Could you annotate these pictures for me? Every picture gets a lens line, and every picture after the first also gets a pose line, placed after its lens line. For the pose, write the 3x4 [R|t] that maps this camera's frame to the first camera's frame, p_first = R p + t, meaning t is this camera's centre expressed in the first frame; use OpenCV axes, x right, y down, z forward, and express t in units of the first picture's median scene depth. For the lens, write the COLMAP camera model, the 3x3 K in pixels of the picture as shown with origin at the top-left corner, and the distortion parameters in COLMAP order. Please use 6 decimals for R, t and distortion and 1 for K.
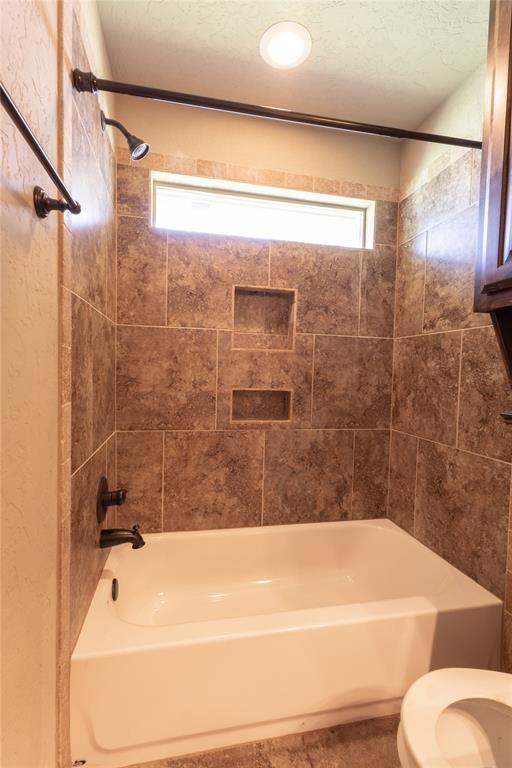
lens RADIAL K [[353.6, 0, 256.3], [0, 353.6, 384.8], [0, 0, 1]] dist [0.005762, -0.000940]
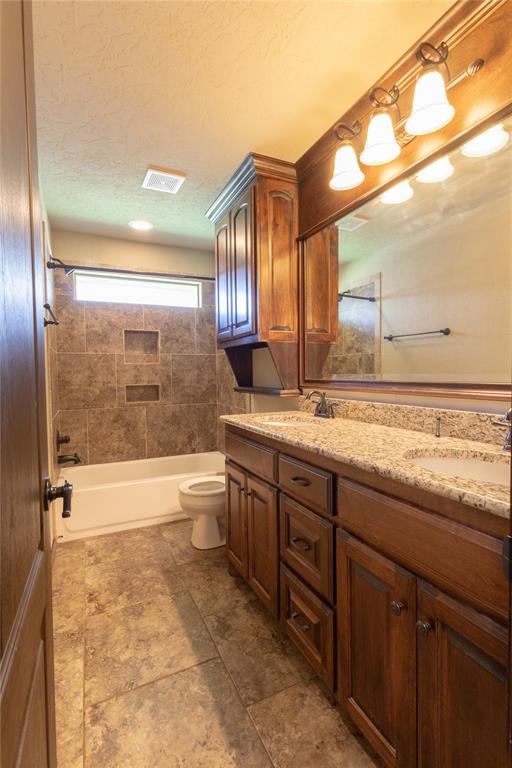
lens RADIAL K [[353.6, 0, 253.6], [0, 353.6, 383.3], [0, 0, 1]] dist [0.005762, -0.000940]
pose [[0.973502, -0.045519, 0.224103, 0.166004], [0.046625, 0.998912, 0.000358, 0.032271], [-0.223876, 0.010100, 0.974565, -0.932365]]
